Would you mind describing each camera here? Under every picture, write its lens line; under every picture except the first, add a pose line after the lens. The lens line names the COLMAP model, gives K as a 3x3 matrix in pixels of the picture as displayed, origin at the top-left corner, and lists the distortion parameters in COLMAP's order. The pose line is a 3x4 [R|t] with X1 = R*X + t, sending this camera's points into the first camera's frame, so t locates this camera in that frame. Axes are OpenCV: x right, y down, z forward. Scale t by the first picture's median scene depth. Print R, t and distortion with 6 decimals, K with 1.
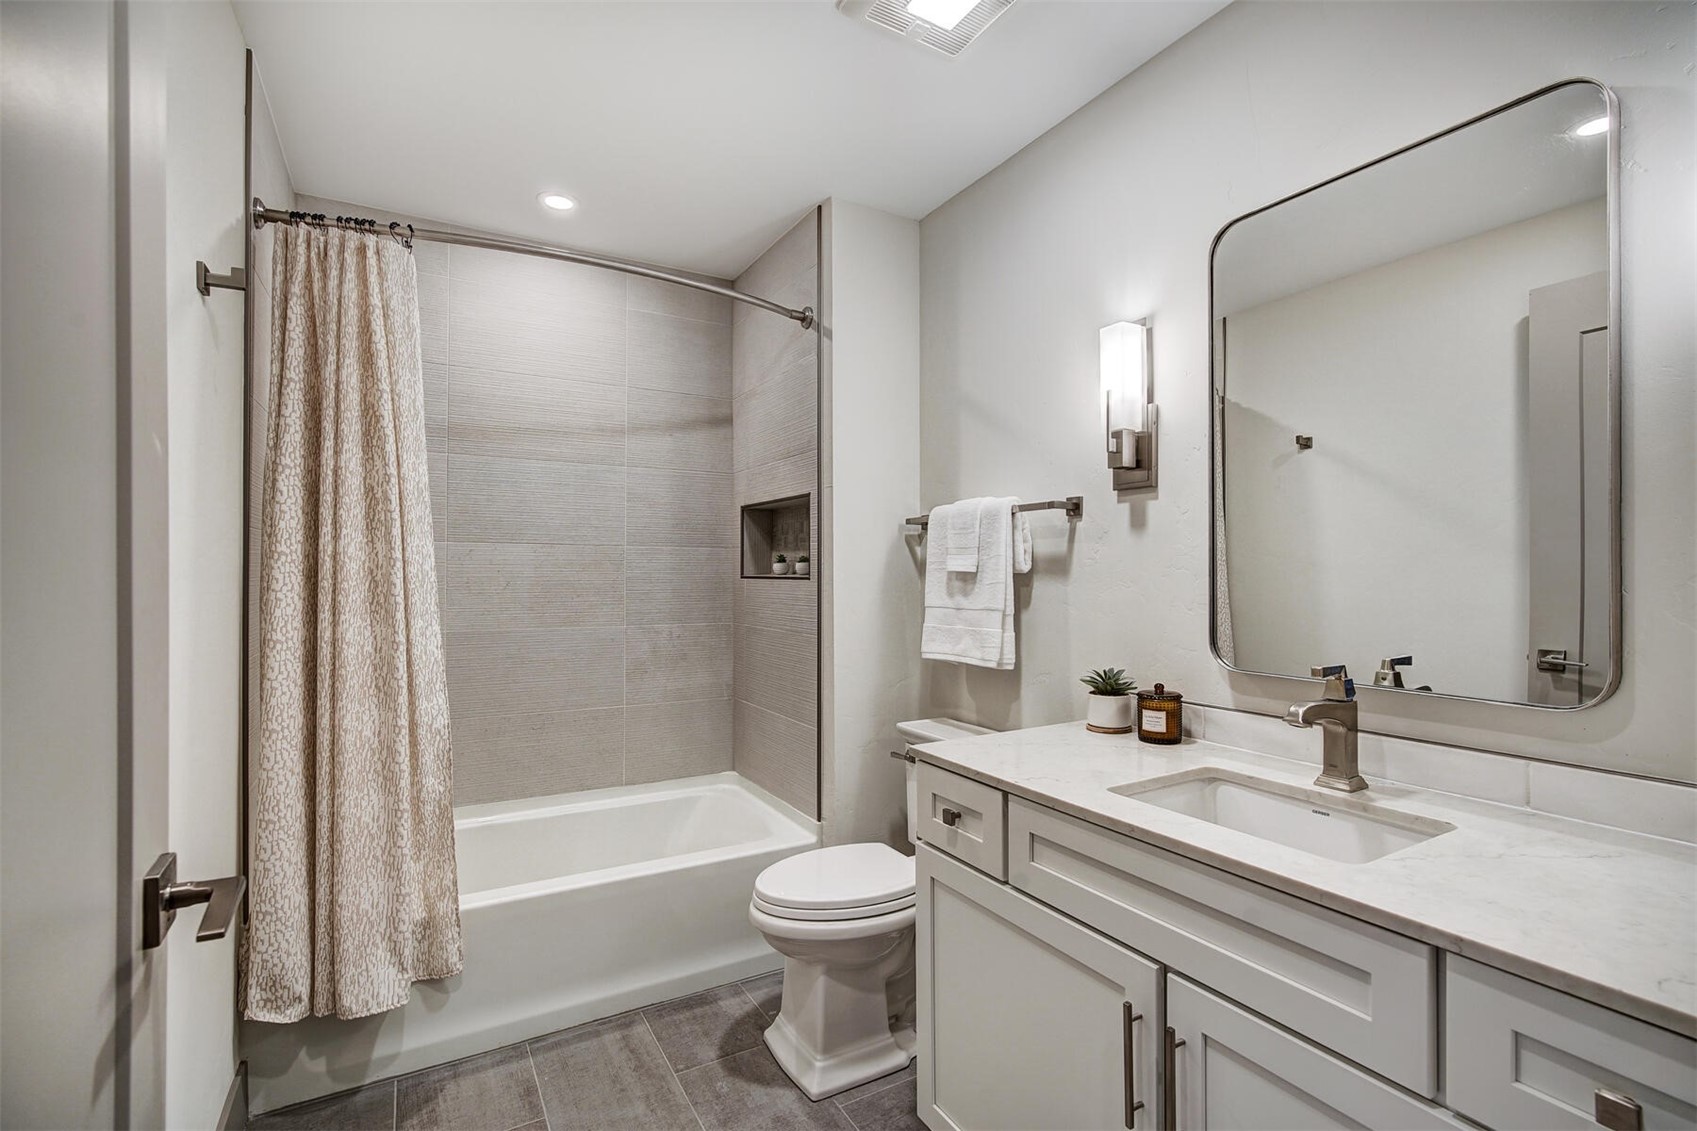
lens RADIAL K [[768.3, 0, 854.3], [0, 768.3, 569.4], [0, 0, 1]] dist [-0.002490, 0.001073]
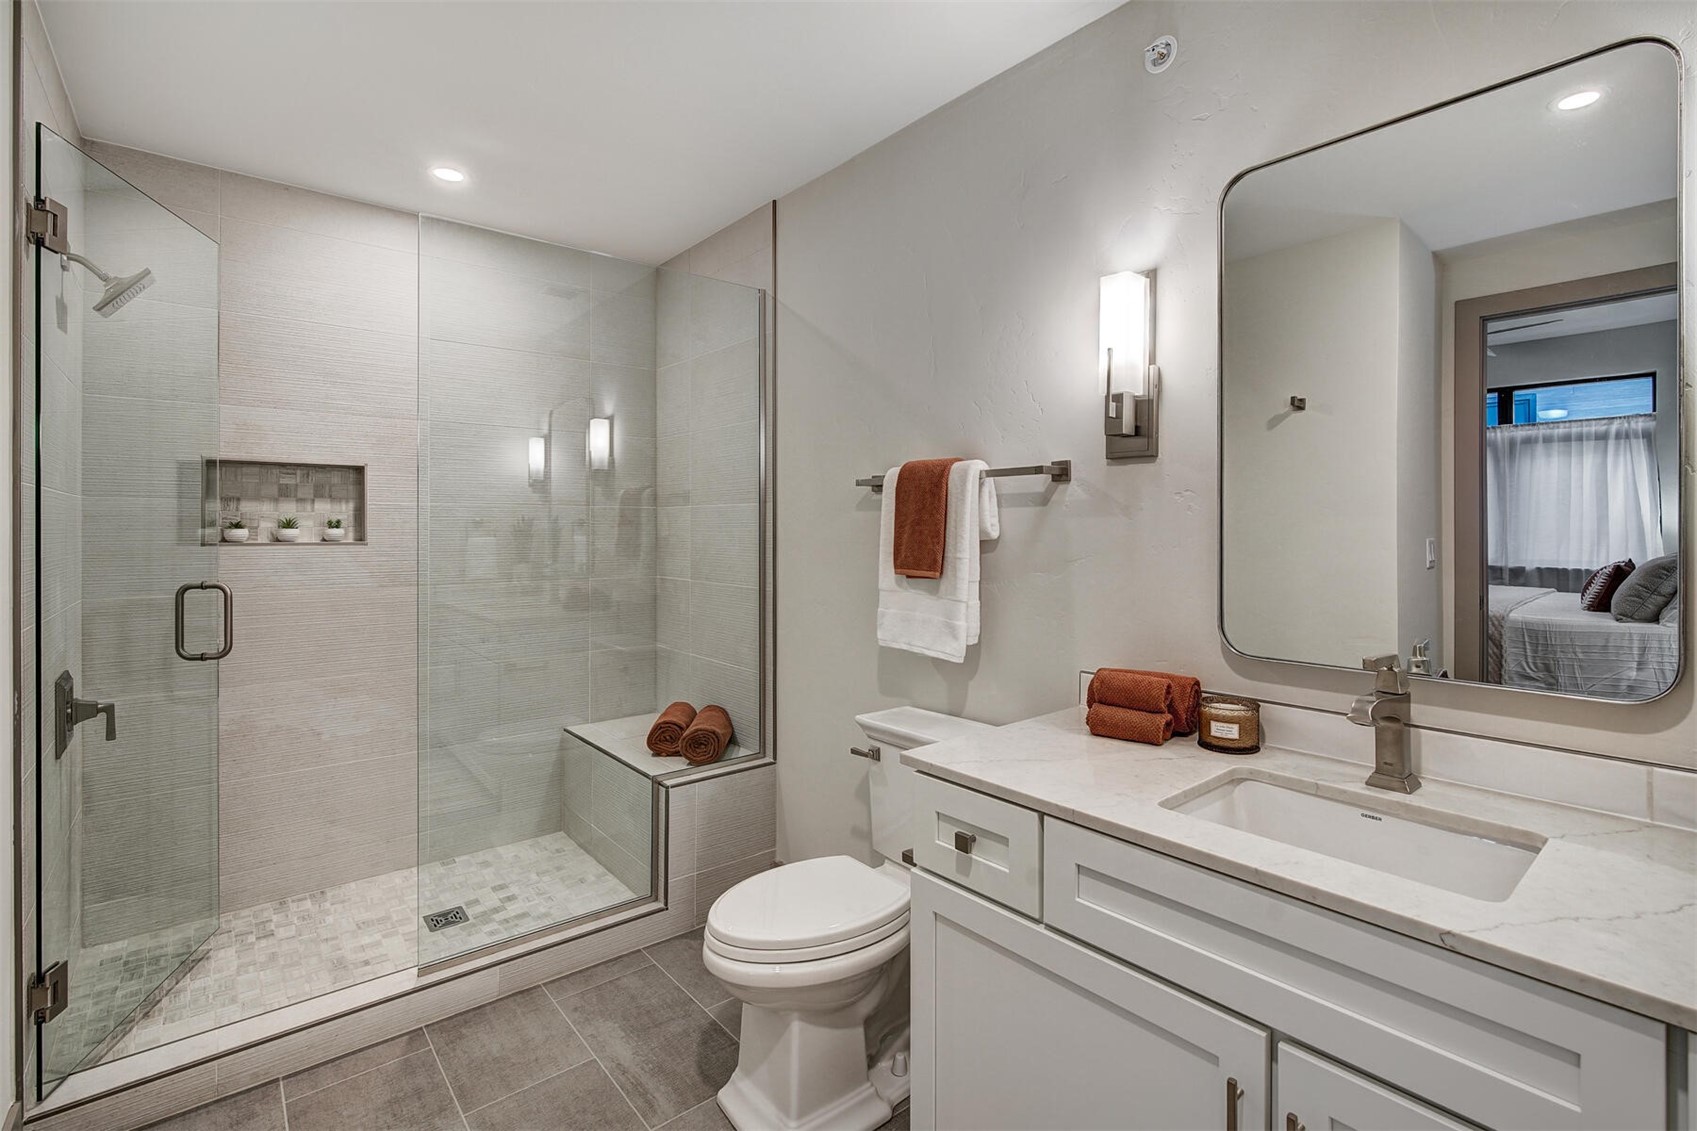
lens RADIAL K [[754.5, 0, 846.2], [0, 754.5, 543.9], [0, 0, 1]] dist [-0.001889, 0.000706]
pose [[0.990044, -0.000651, 0.140759, -0.116541], [0.000772, 0.999999, -0.000804, -0.003747], [-0.140759, 0.000904, 0.990043, 0.191218]]
